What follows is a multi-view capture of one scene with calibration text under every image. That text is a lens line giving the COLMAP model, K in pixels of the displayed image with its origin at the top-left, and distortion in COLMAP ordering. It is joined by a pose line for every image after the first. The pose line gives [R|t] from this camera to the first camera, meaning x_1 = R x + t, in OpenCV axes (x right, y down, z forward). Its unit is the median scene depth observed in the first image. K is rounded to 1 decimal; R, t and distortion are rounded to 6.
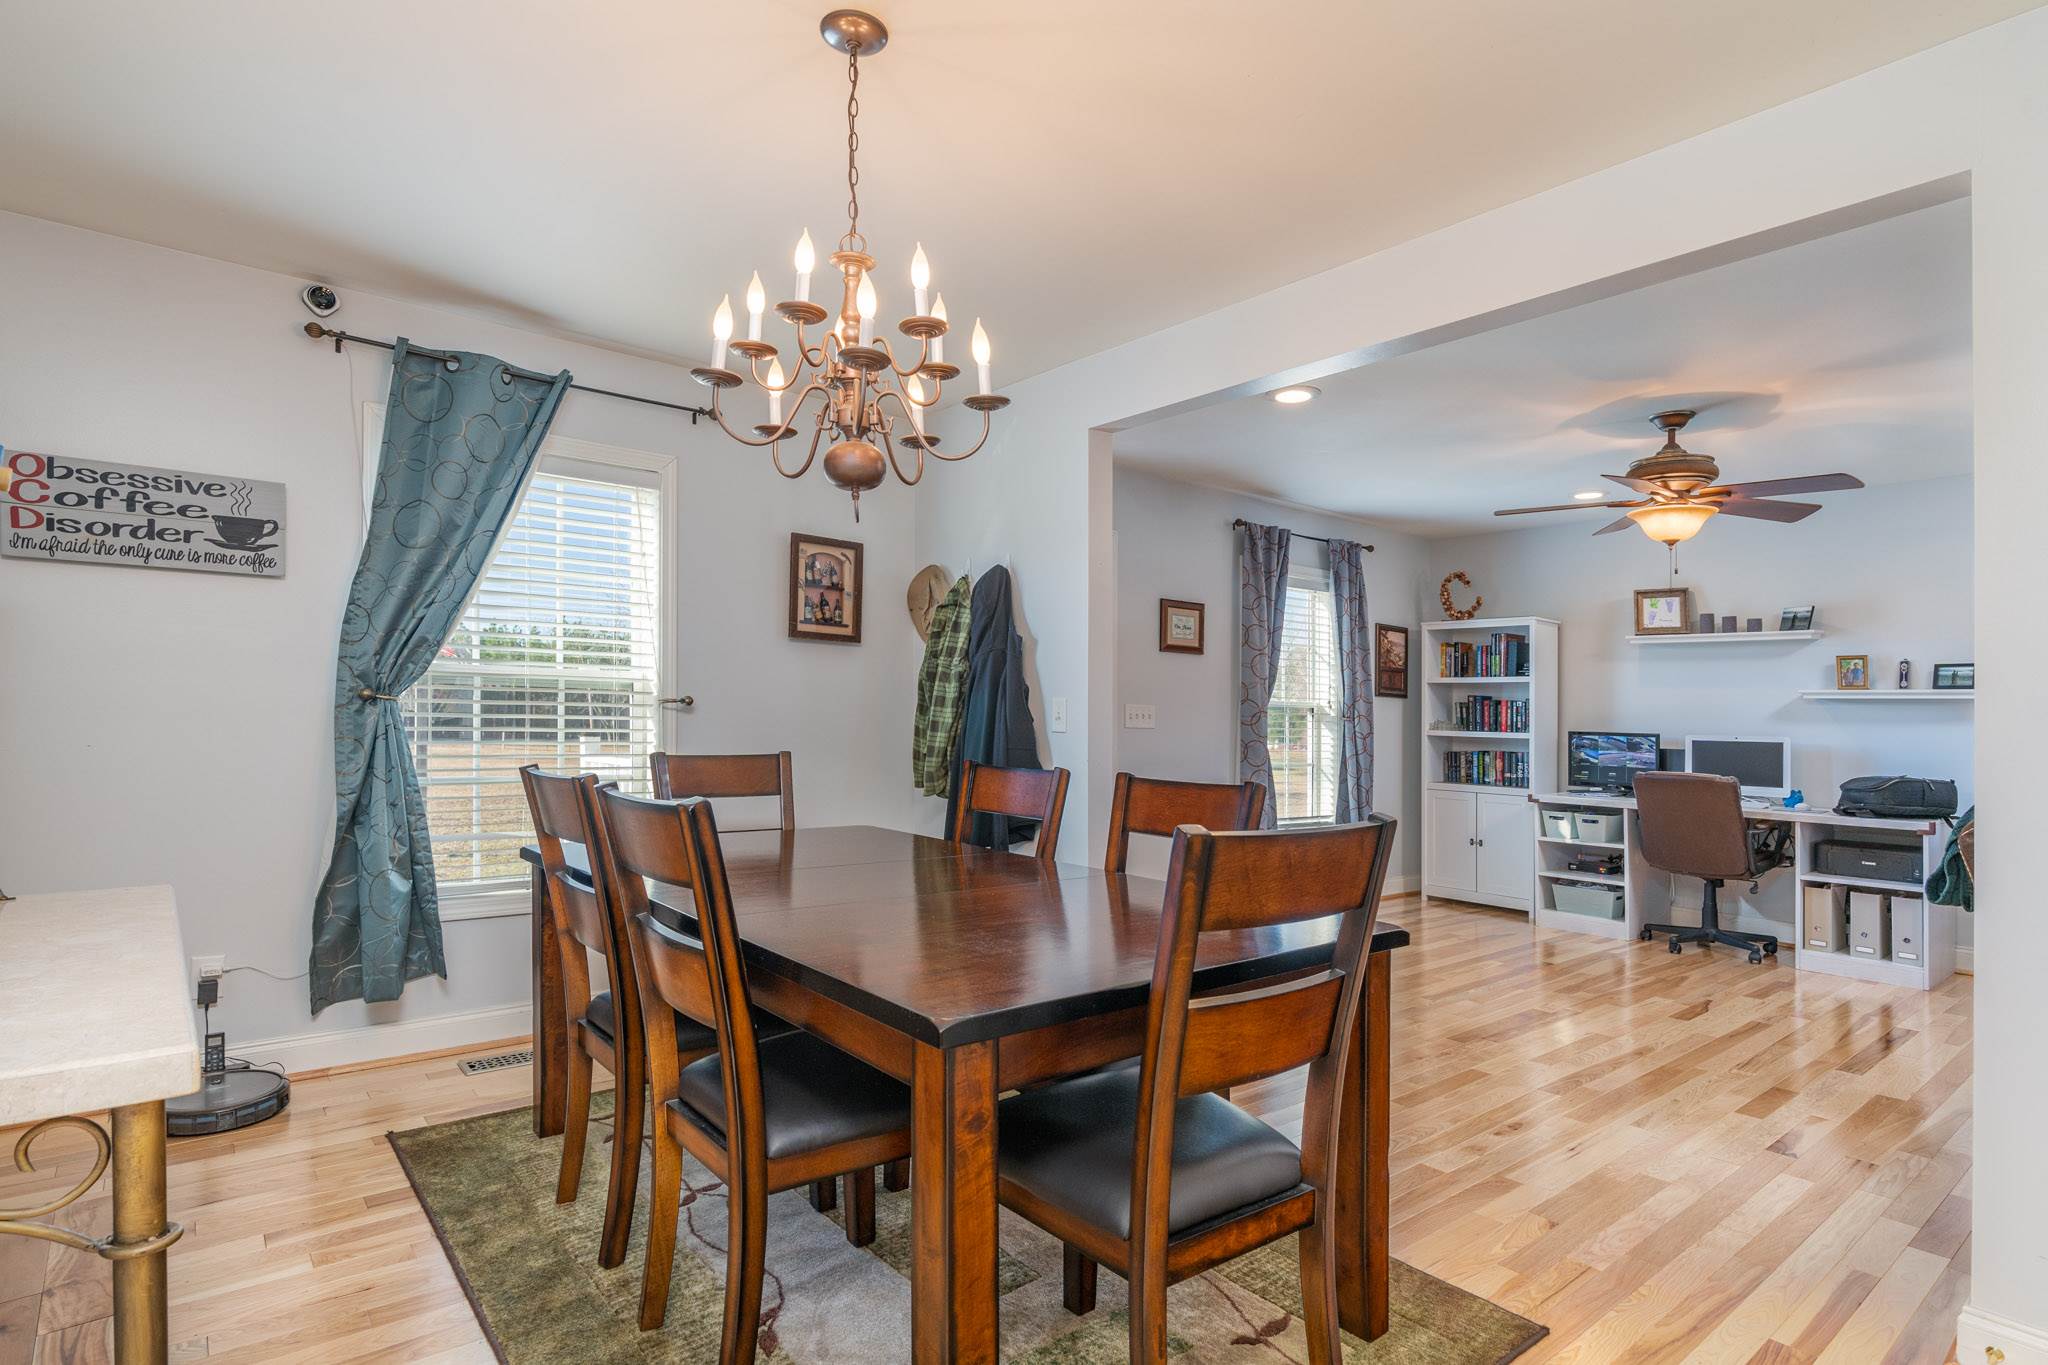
lens RADIAL K [[1025.6, 0, 1017.0], [0, 1025.6, 748.5], [0, 0, 1]] dist [-0.017819, 0.000240]
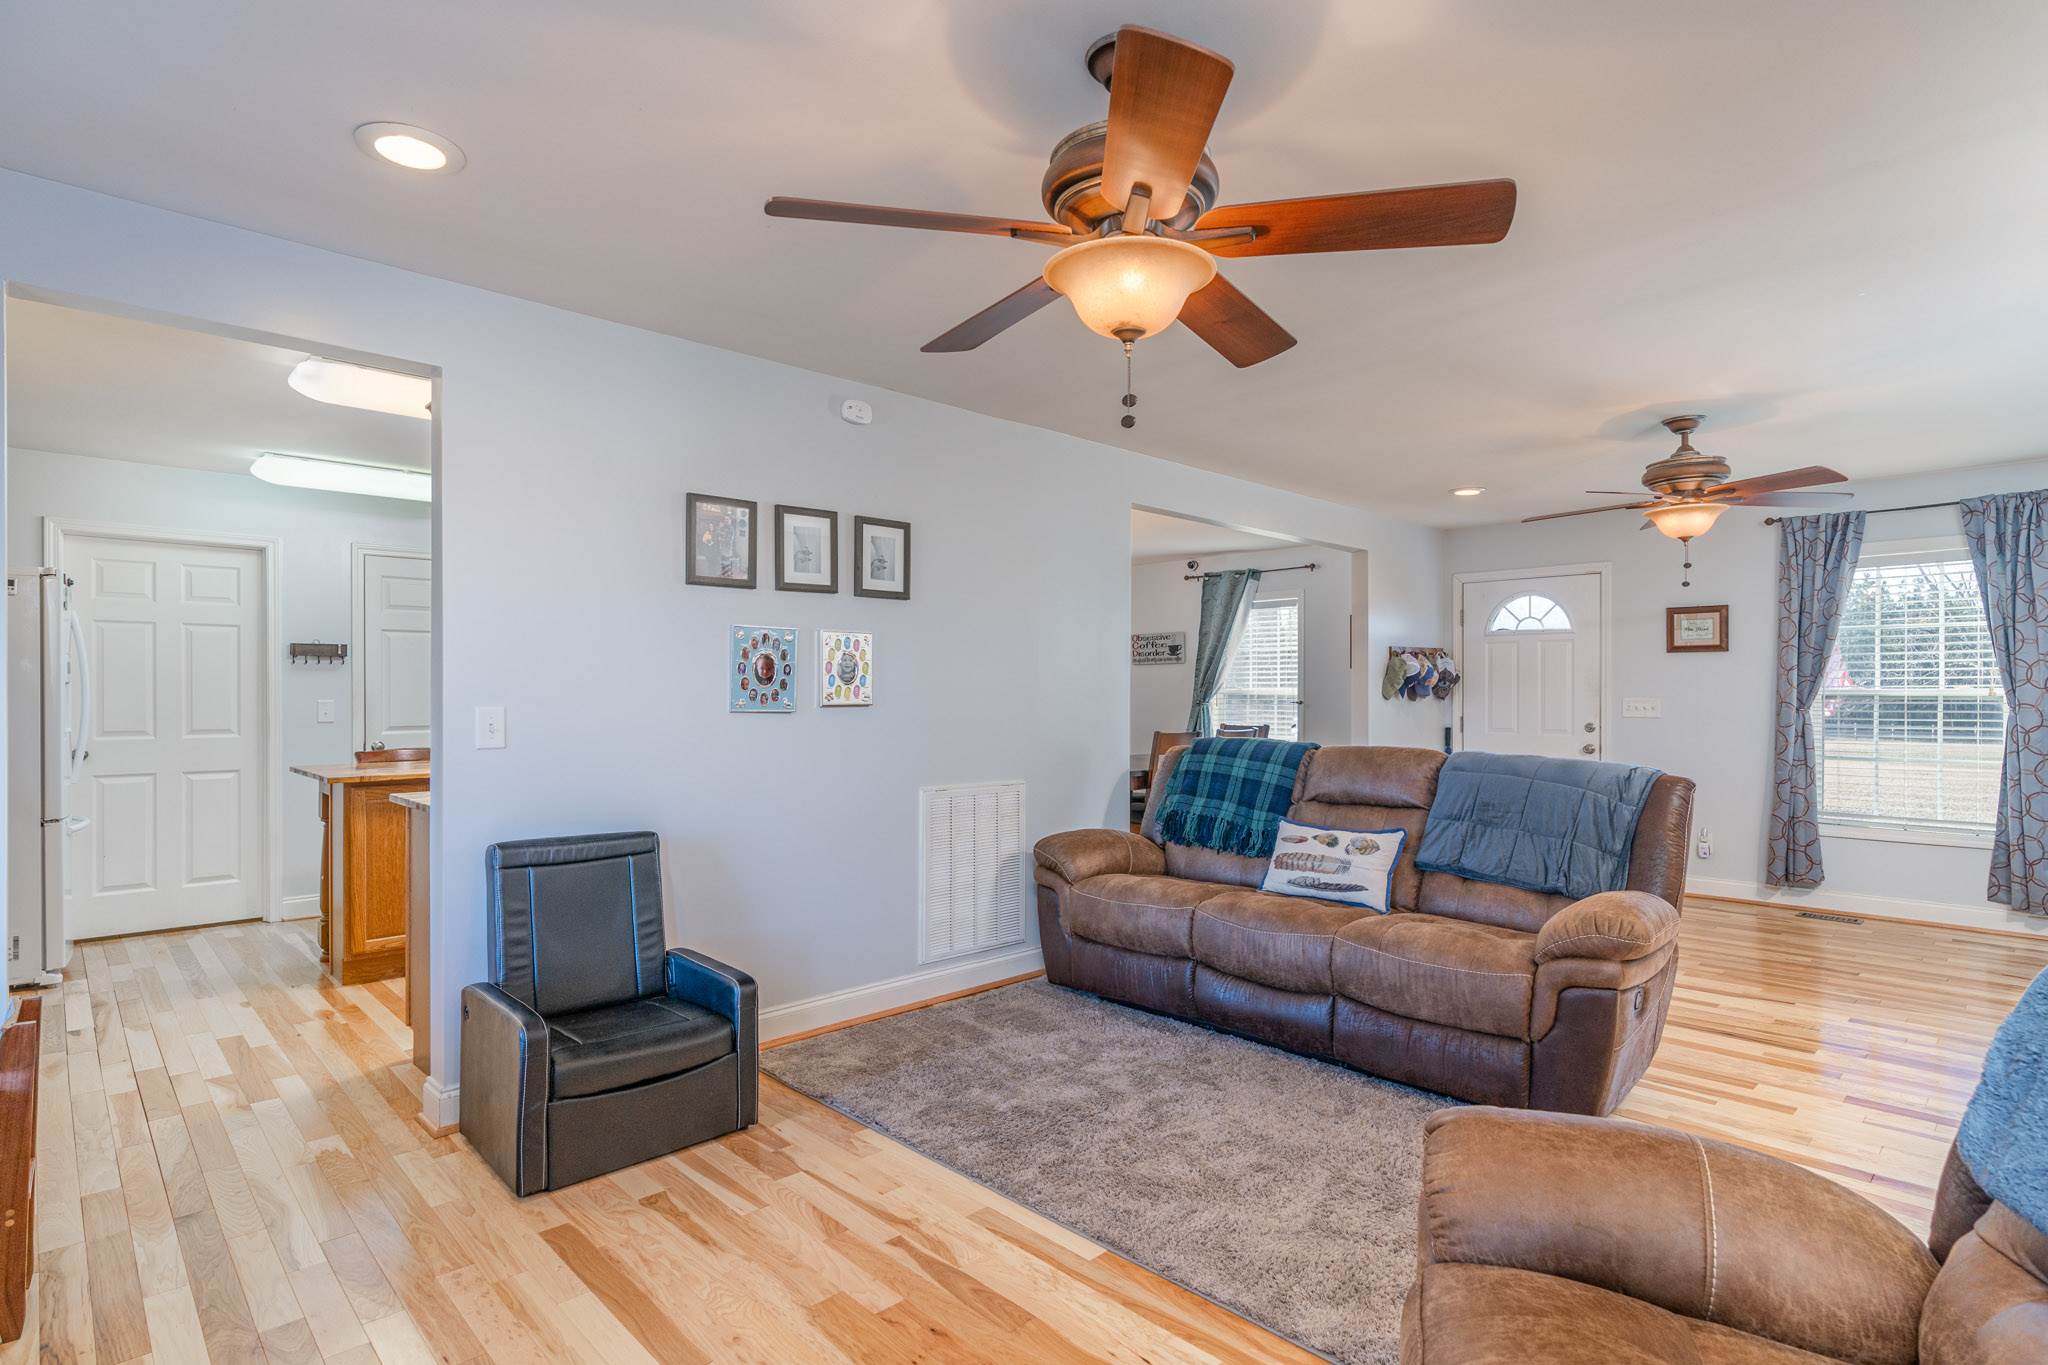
lens RADIAL K [[1036.3, 0, 1054.8], [0, 1036.3, 688.7], [0, 0, 1]] dist [-0.004750, -0.000419]
pose [[0.103021, -0.026327, -0.994331, 1.694778], [-0.031531, 0.999061, -0.029719, 0.007136], [0.994179, 0.034414, 0.102094, 0.235337]]
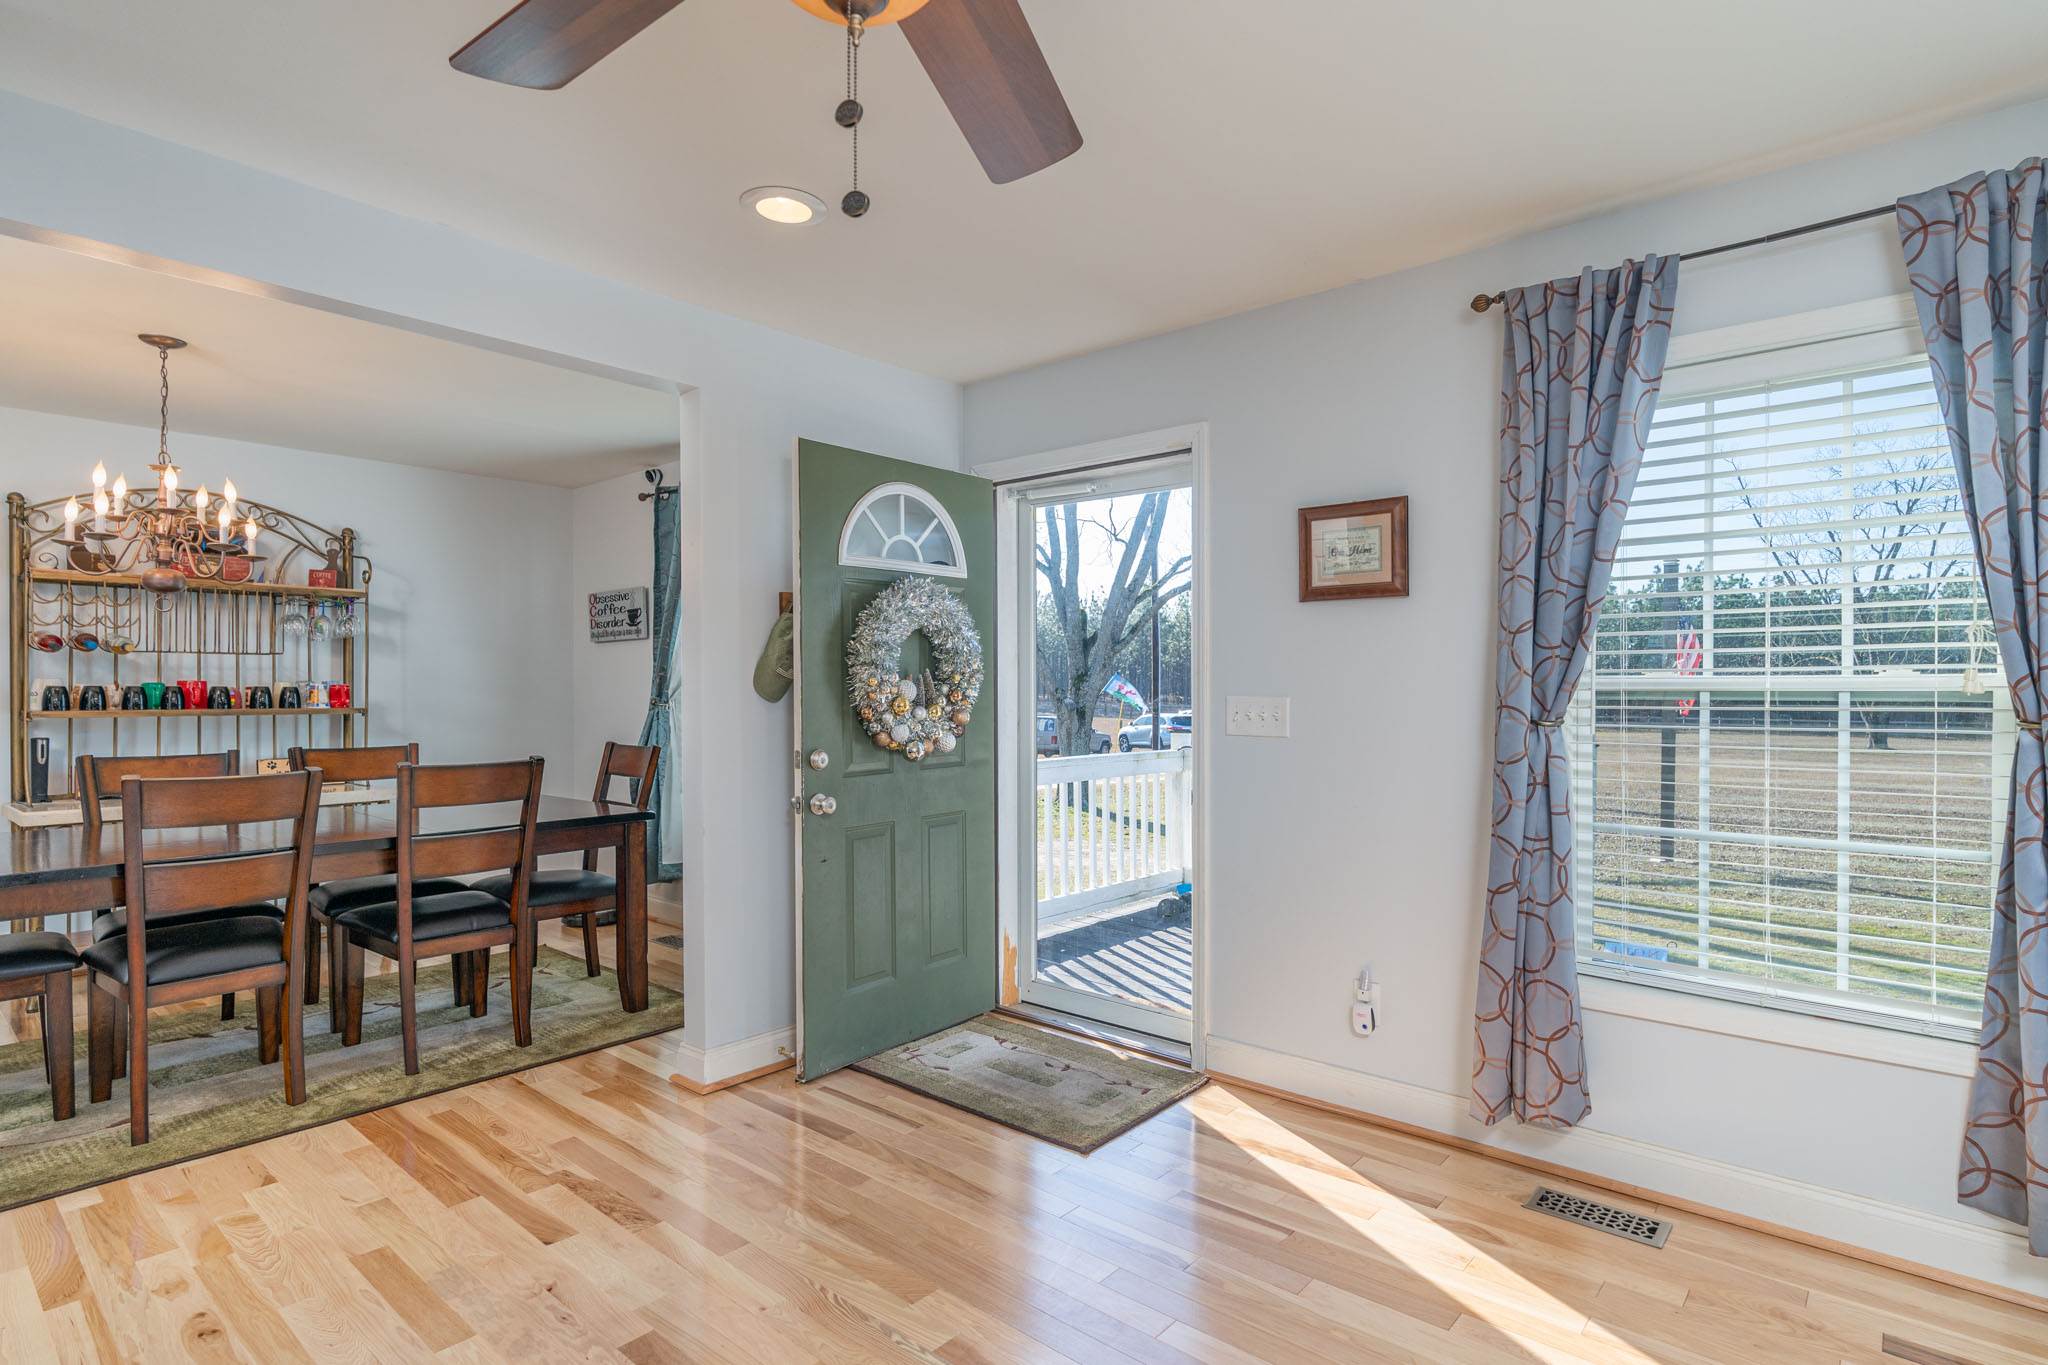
lens RADIAL K [[1045.4, 0, 1045.3], [0, 1045.4, 689.9], [0, 0, 1]] dist [-0.004277, 0.001721]
pose [[0.183030, -0.016740, -0.982965, 0.924004], [-0.023872, 0.999485, -0.021466, -0.040174], [0.982817, 0.027394, 0.182536, 1.019526]]
